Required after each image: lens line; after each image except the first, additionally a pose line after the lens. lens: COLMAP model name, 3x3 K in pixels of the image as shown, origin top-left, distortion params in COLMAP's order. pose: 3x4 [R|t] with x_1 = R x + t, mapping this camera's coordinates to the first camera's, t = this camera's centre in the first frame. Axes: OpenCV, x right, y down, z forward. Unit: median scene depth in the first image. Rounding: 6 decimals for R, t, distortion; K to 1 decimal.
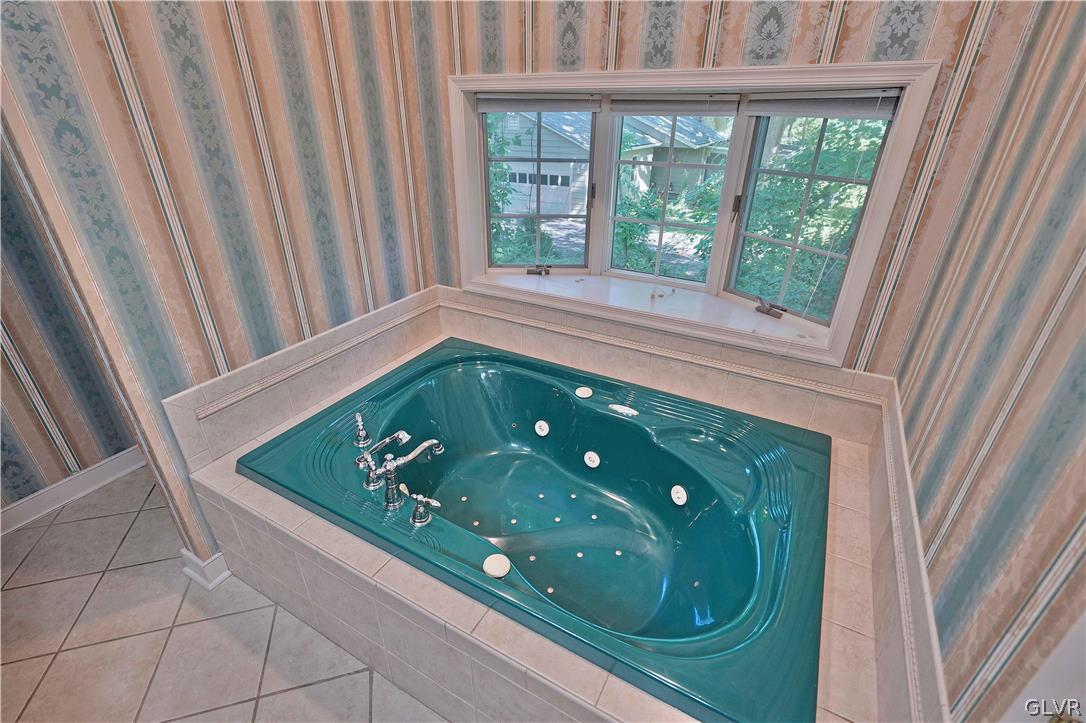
lens RADIAL K [[498.5, 0, 542.2], [0, 498.5, 363.7], [0, 0, 1]] dist [-0.004354, -0.000540]
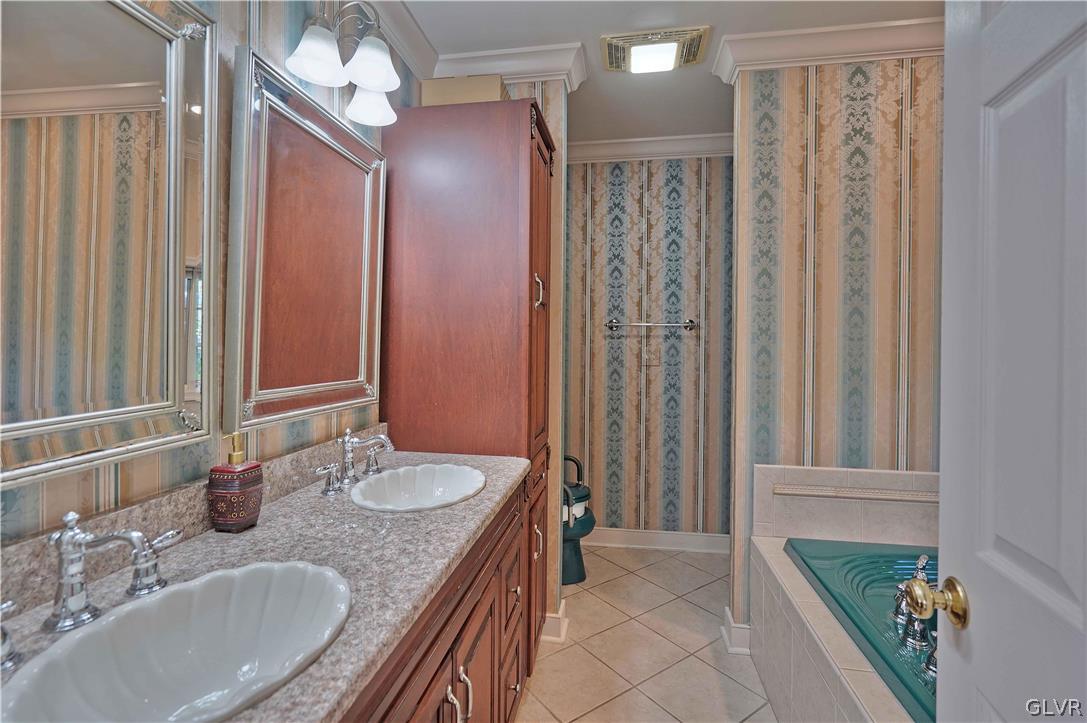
lens RADIAL K [[499.0, 0, 543.6], [0, 499.0, 355.1], [0, 0, 1]] dist [-0.004354, -0.000540]
pose [[0.330849, -0.000794, -0.943683, 0.241203], [-0.446416, 0.880900, -0.157252, 0.240035], [0.831415, 0.473302, 0.291090, 0.031140]]
